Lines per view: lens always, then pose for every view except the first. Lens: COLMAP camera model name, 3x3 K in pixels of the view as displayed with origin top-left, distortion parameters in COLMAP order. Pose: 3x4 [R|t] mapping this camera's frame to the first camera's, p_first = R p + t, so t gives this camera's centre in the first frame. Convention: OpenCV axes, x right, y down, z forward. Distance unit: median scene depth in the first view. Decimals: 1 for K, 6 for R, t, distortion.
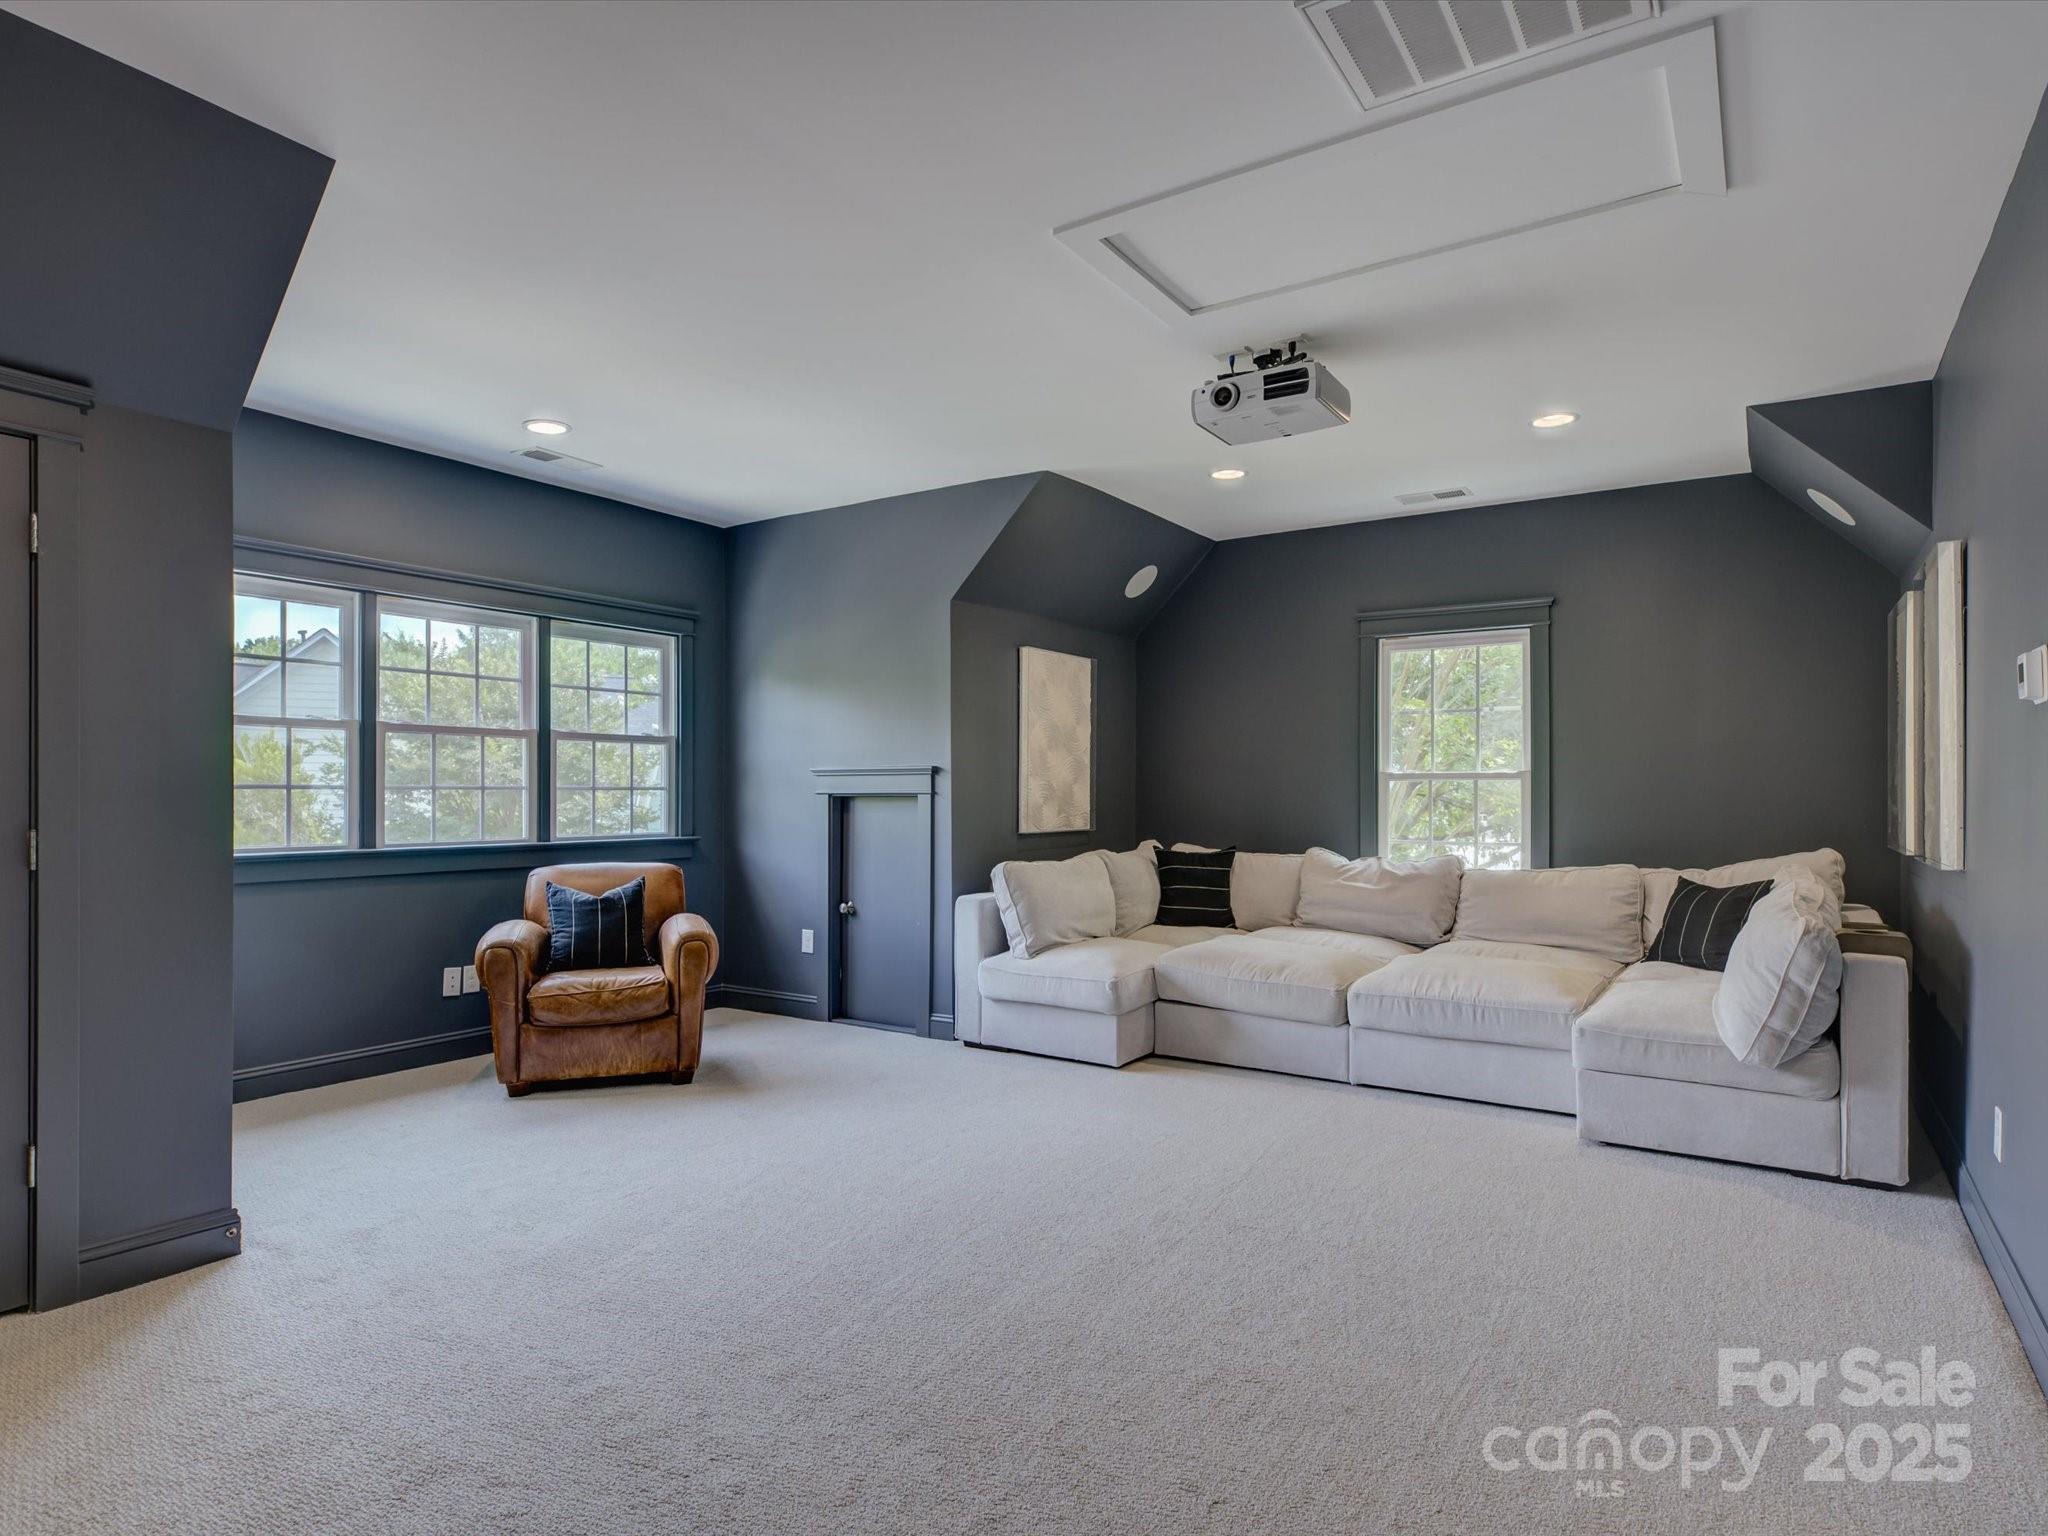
lens RADIAL K [[1052.2, 0, 1024.2], [0, 1052.2, 796.3], [0, 0, 1]] dist [-0.001049, -0.000146]
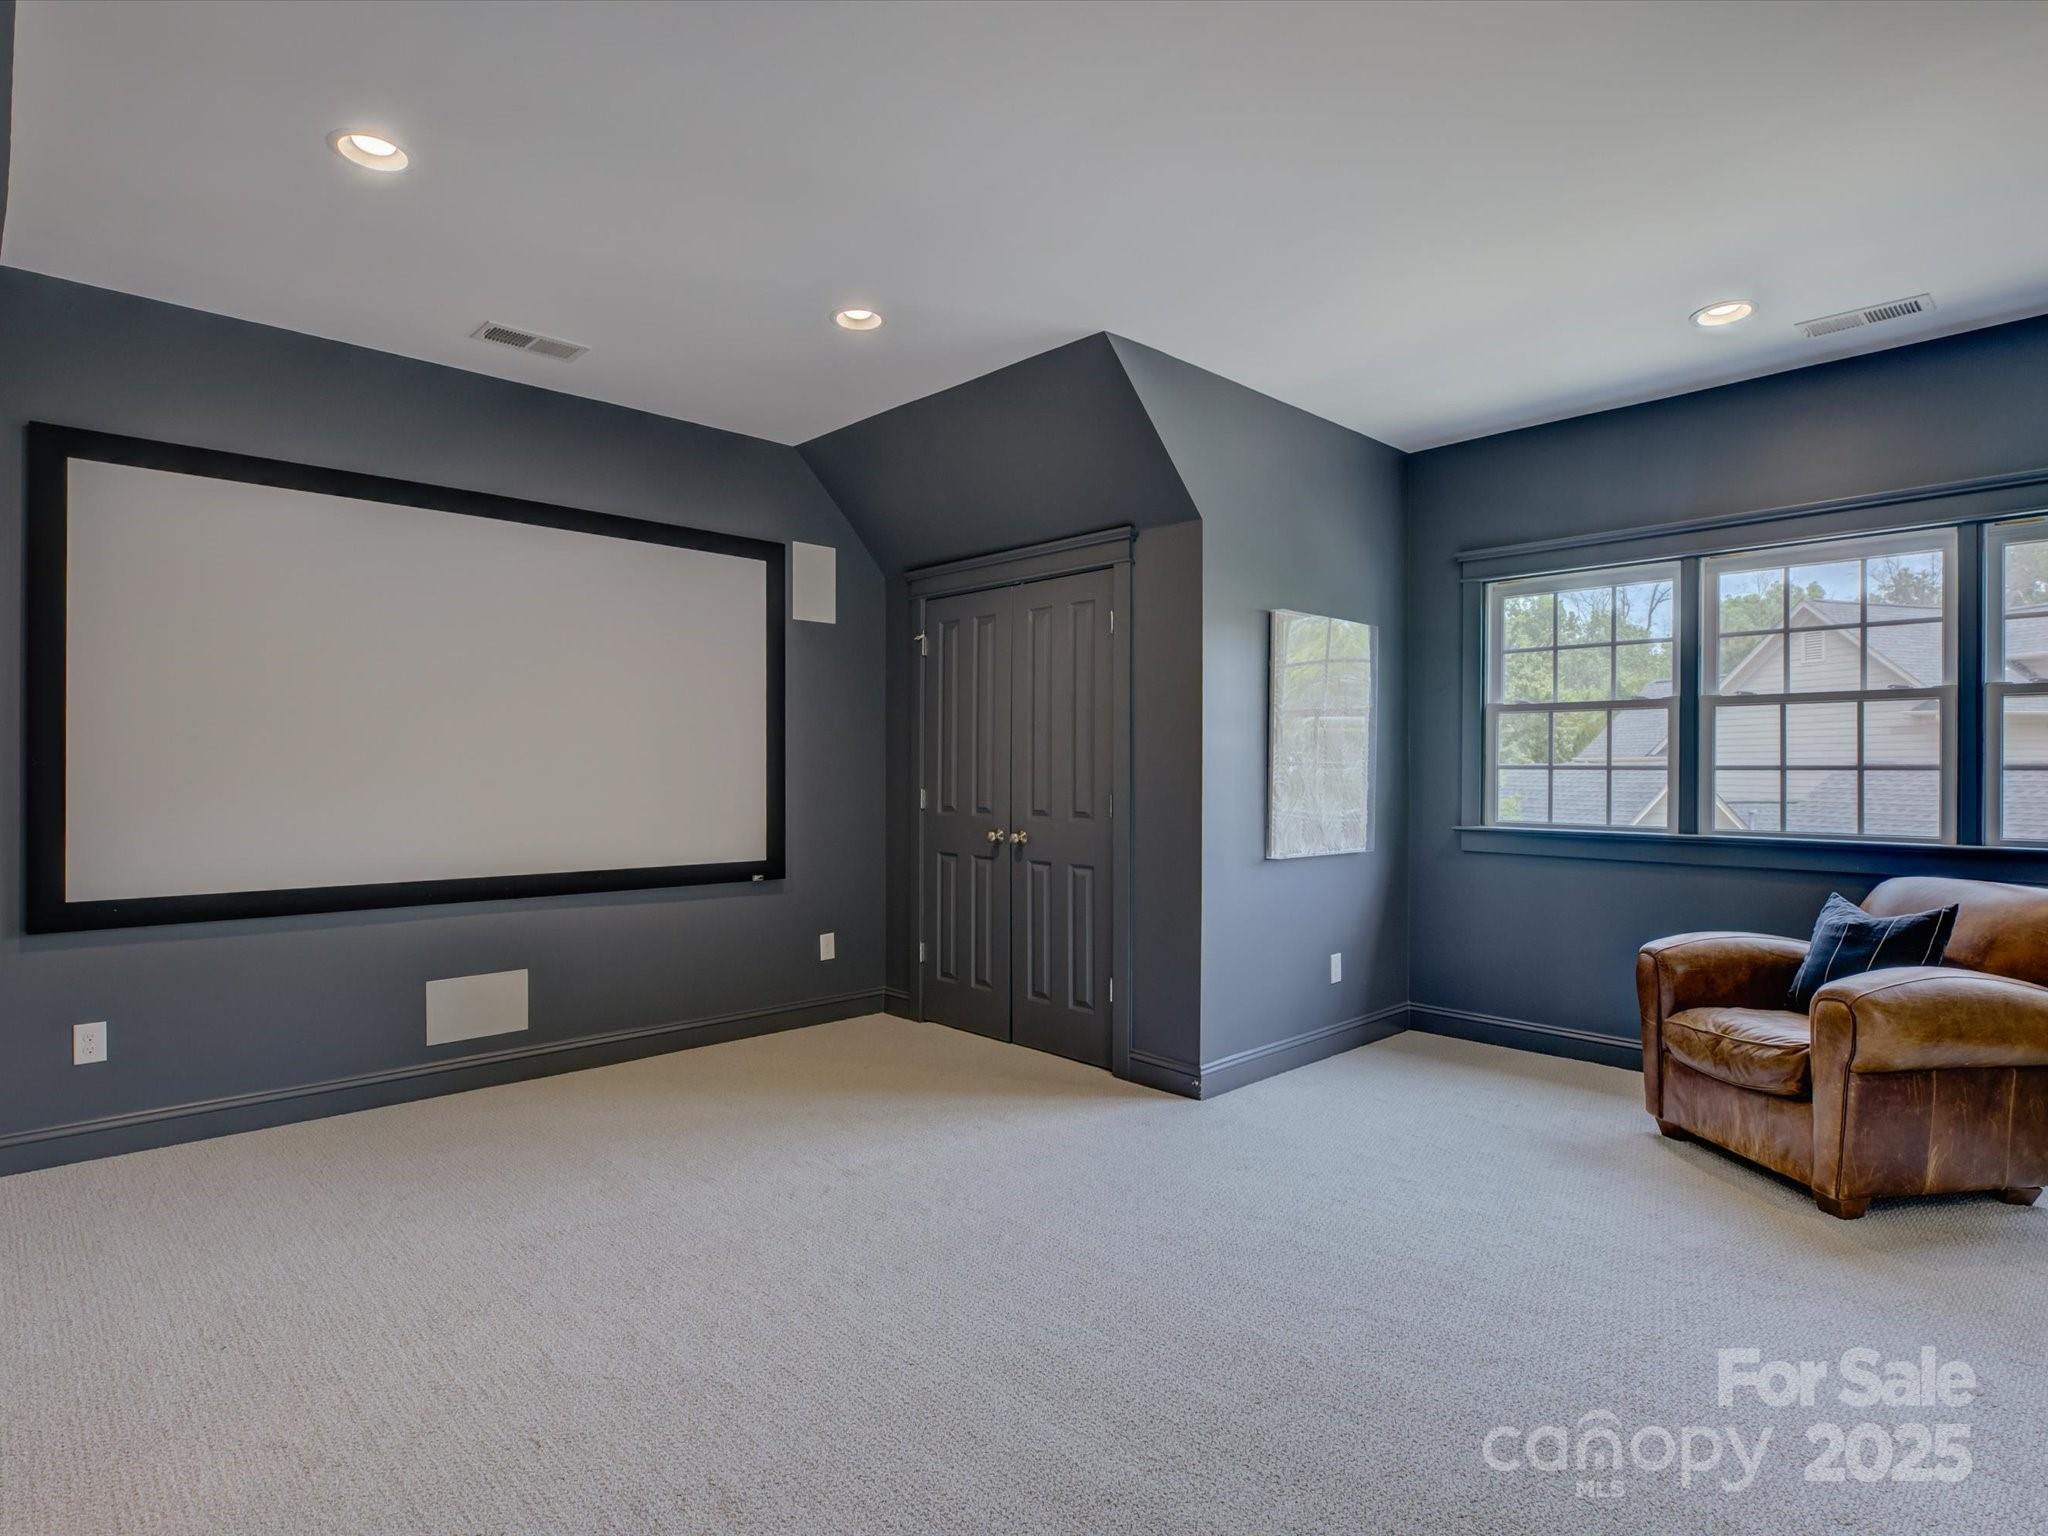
lens RADIAL K [[1056.0, 0, 1010.6], [0, 1056.0, 774.1], [0, 0, 1]] dist [-0.002356, -0.001083]
pose [[-0.179659, 0.001037, -0.983728, 0.423611], [-0.003647, 0.999992, 0.001720, -0.002796], [0.983722, 0.003897, -0.179654, 0.614838]]
